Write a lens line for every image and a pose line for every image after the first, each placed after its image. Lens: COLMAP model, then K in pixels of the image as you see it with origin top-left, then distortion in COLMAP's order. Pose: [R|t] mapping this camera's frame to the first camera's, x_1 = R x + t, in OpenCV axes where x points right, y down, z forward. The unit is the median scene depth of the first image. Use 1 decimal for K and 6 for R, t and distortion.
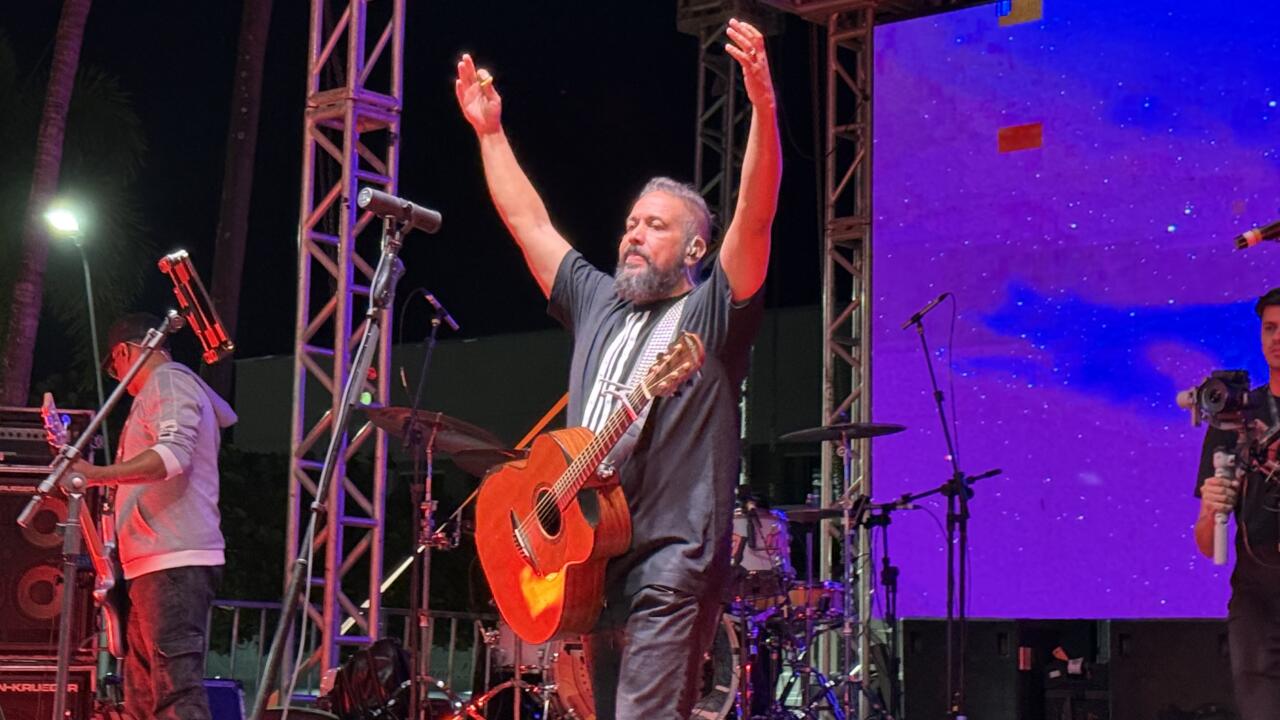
lens RADIAL K [[2605.4, 0, 633.8], [0, 2605.4, 364.8], [0, 0, 1]] dist [0.122125, 0.000000]
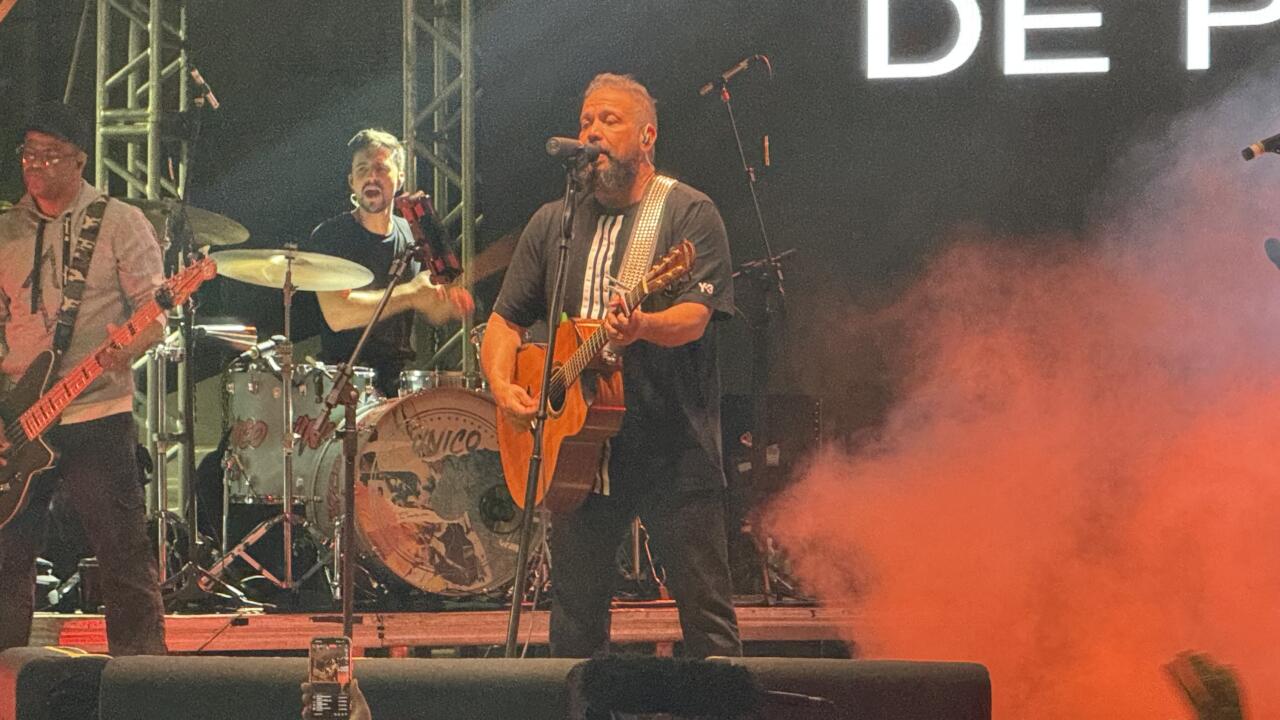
lens RADIAL K [[6341.4, 0, 640.3], [0, 6341.4, 361.1], [0, 0, 1]] dist [-0.484751, 0.000000]
pose [[0.964262, -0.028323, 0.263433, -0.416731], [-0.003808, 0.992686, 0.120664, -0.158436], [-0.264923, -0.117355, 0.957102, -0.893496]]
